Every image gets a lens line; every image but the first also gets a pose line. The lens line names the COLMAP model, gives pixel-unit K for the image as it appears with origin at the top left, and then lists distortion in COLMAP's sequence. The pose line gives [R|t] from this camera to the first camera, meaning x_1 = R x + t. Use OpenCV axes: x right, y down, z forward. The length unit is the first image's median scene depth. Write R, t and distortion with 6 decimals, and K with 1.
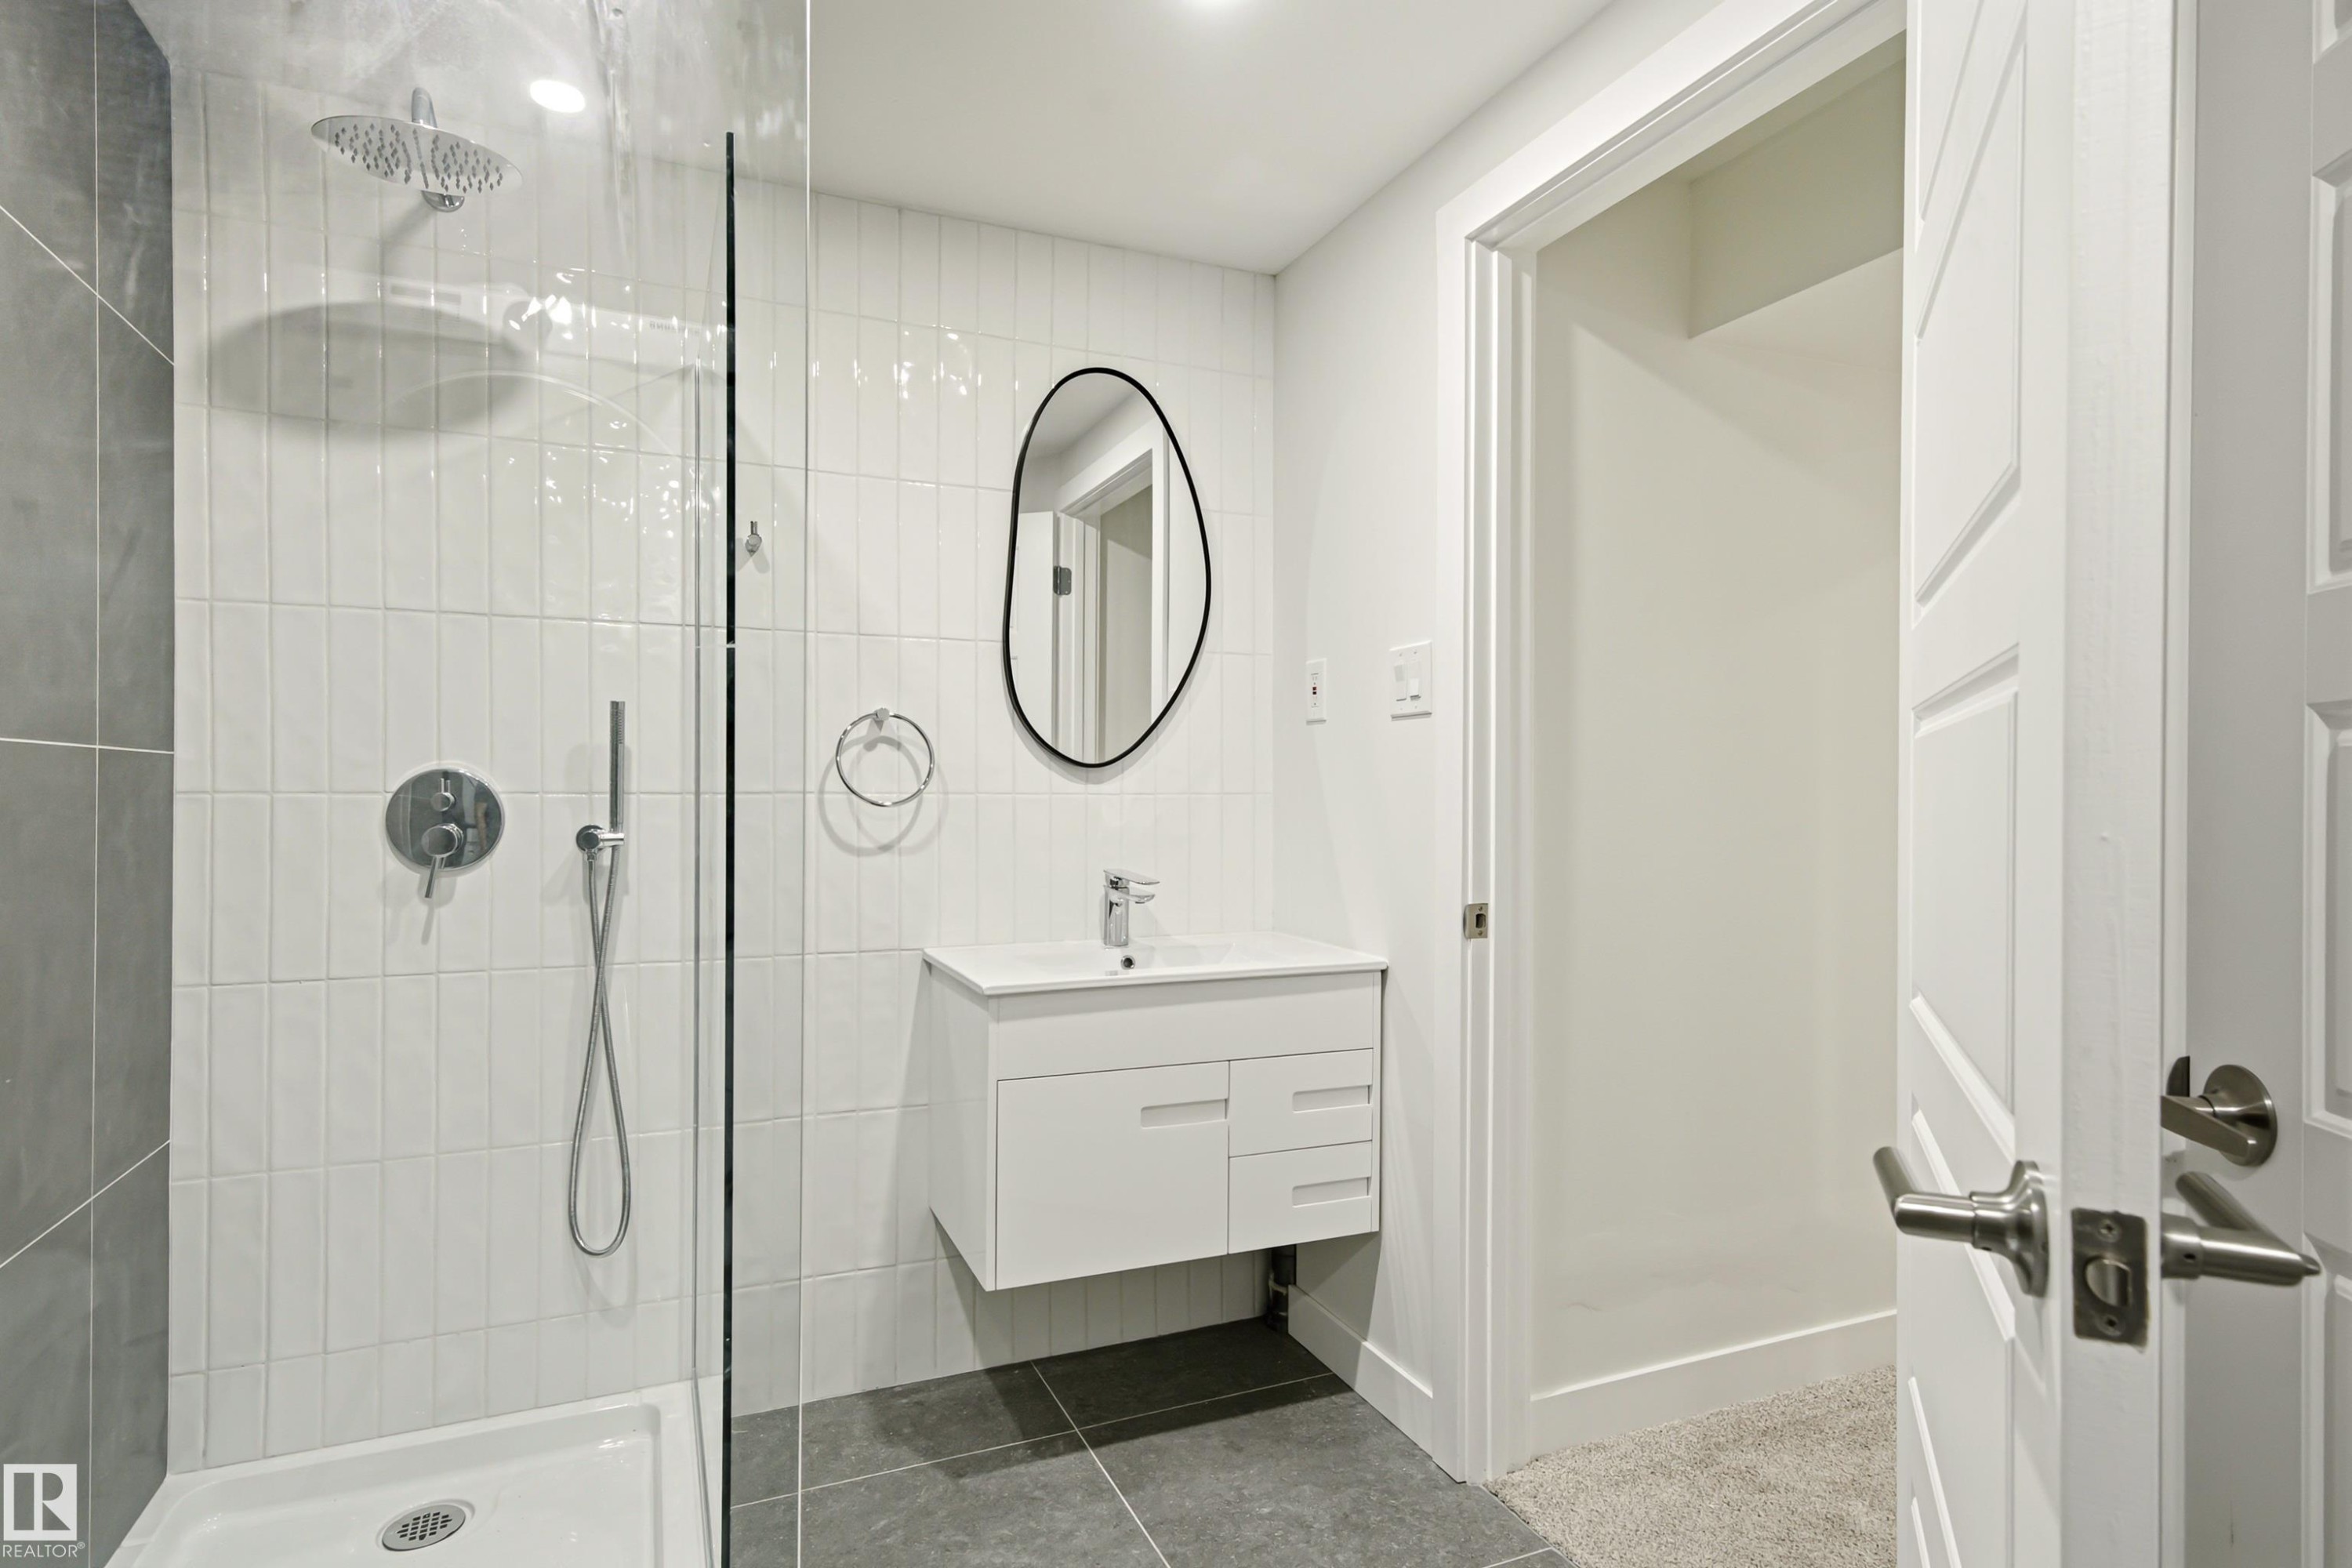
lens RADIAL K [[1179.5, 0, 1169.9], [0, 1179.5, 795.6], [0, 0, 1]] dist [0.013607, 0.000618]
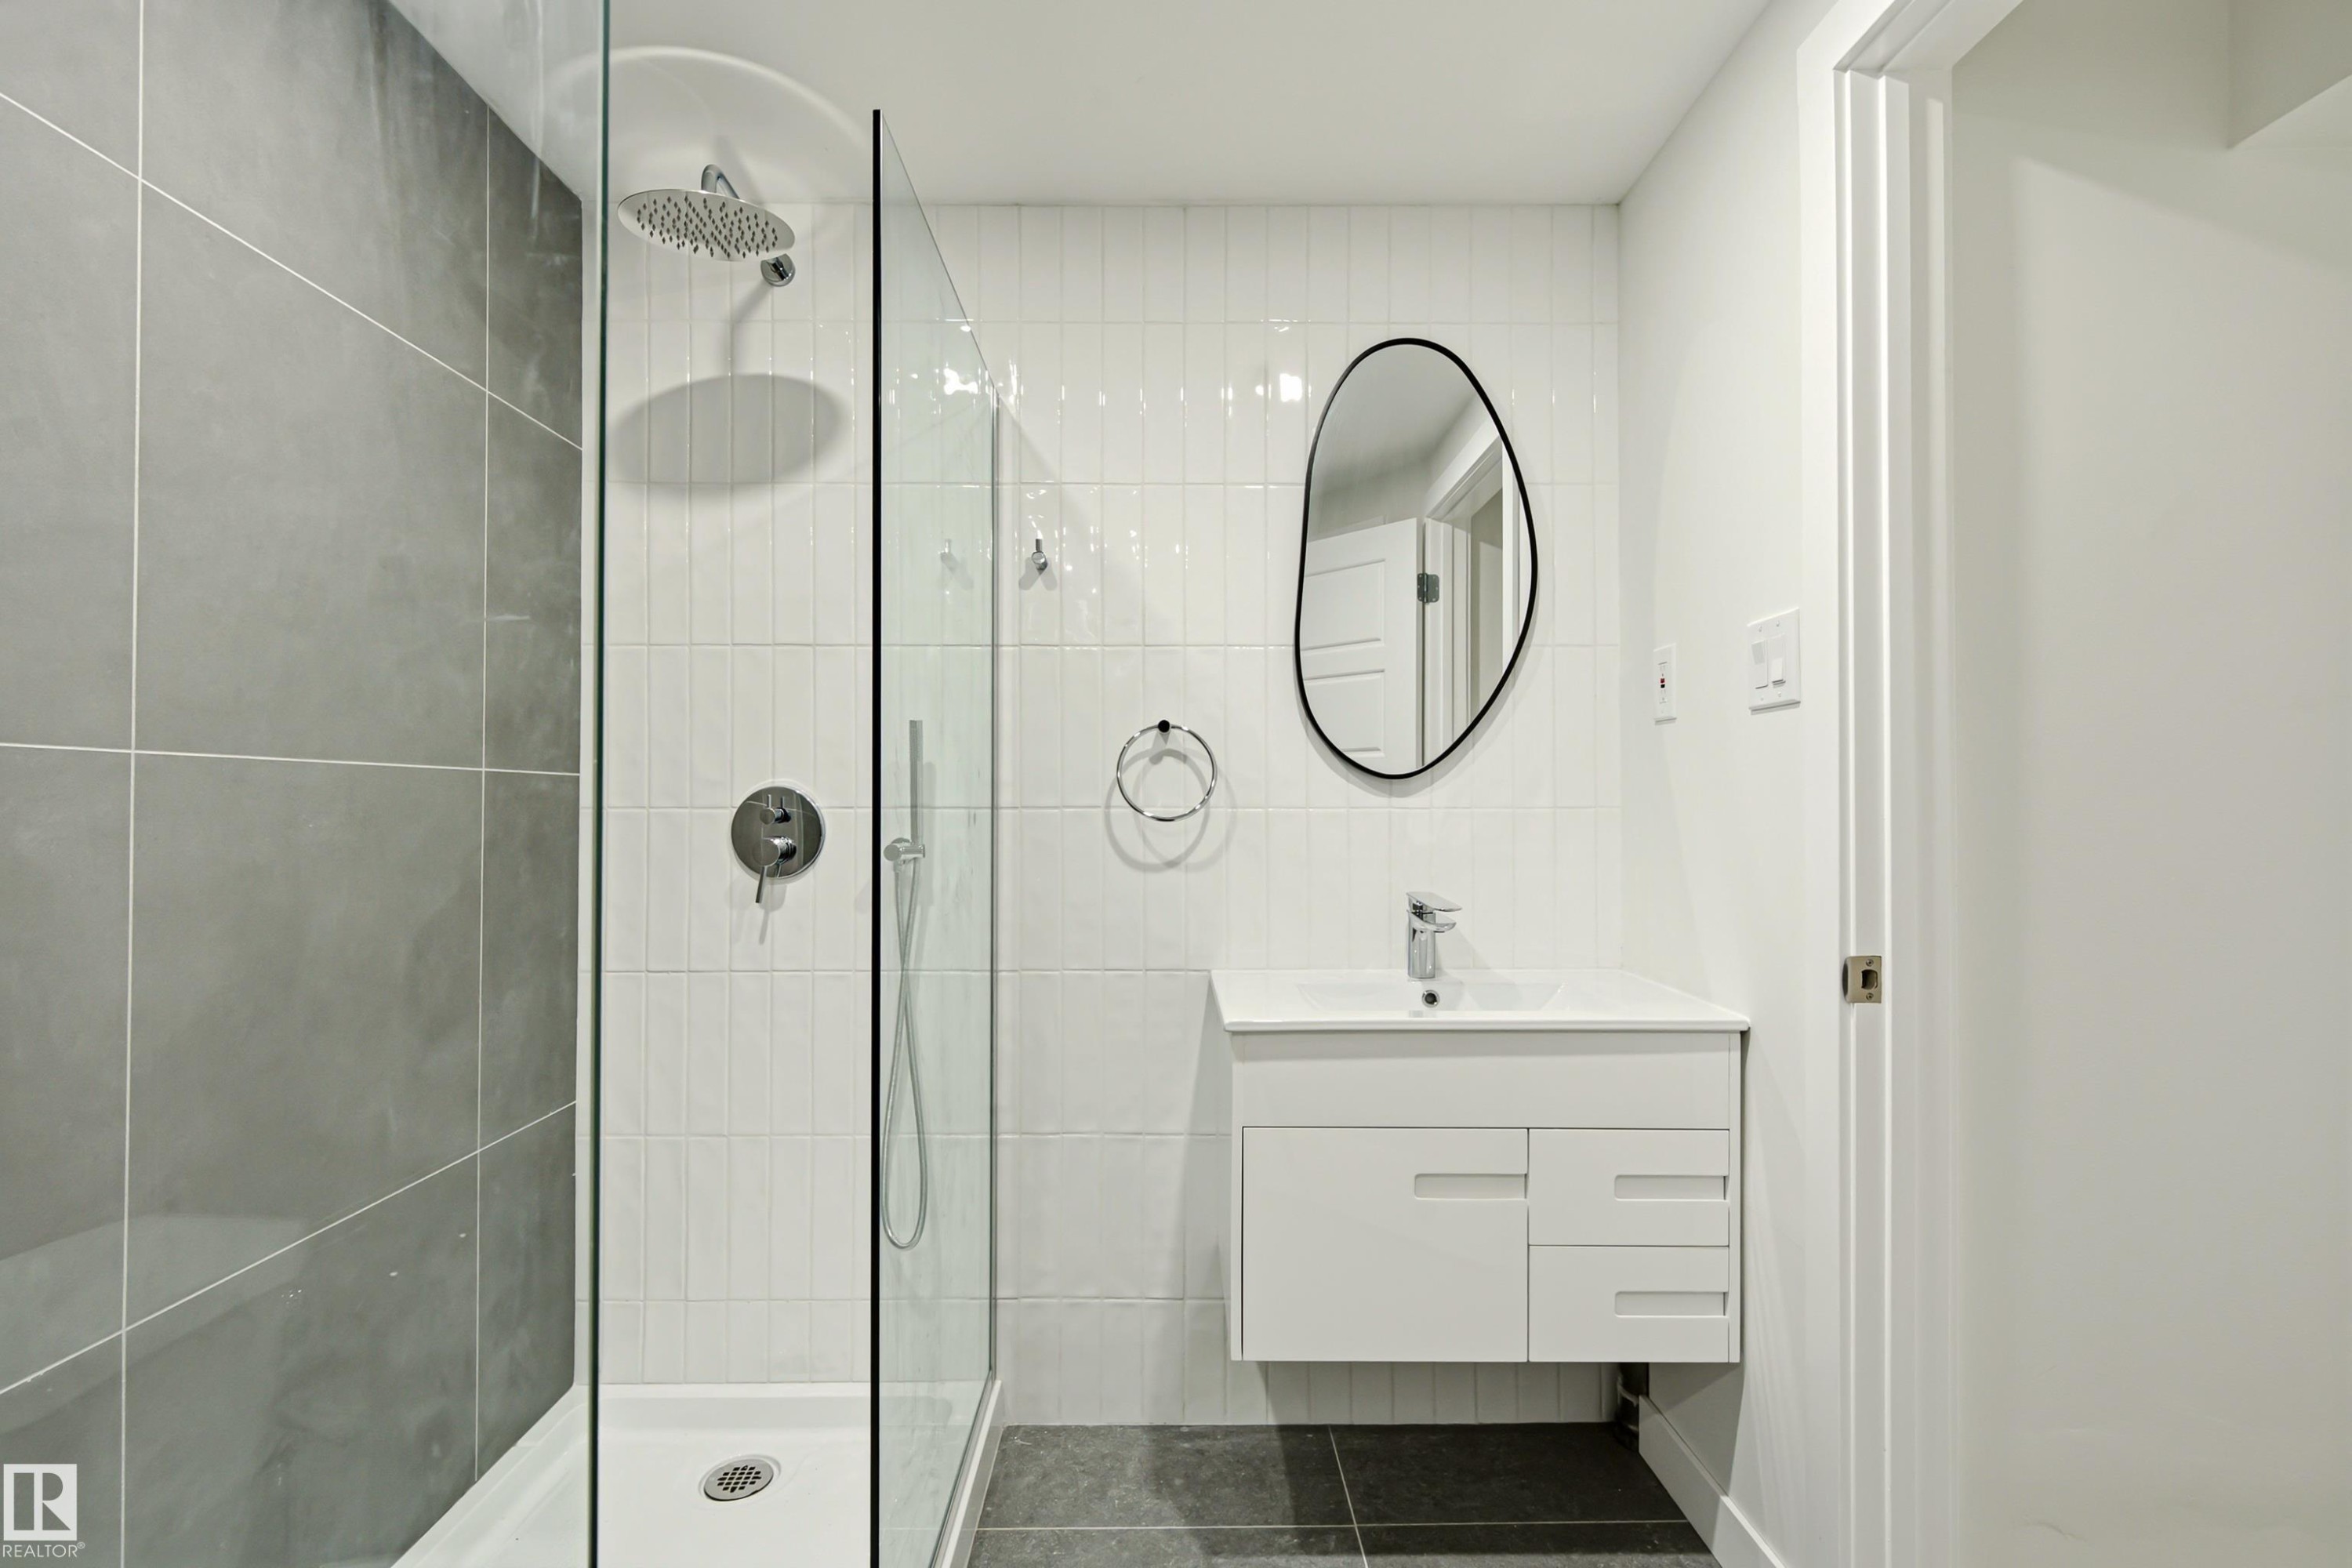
lens RADIAL K [[1089.9, 0, 1185.0], [0, 1089.9, 794.6], [0, 0, 1]] dist [-0.000794, -0.000297]
pose [[0.926112, -0.005735, -0.377206, 0.110215], [0.000222, 0.999893, -0.014656, 0.000461], [0.377249, 0.013490, 0.926014, 0.183440]]
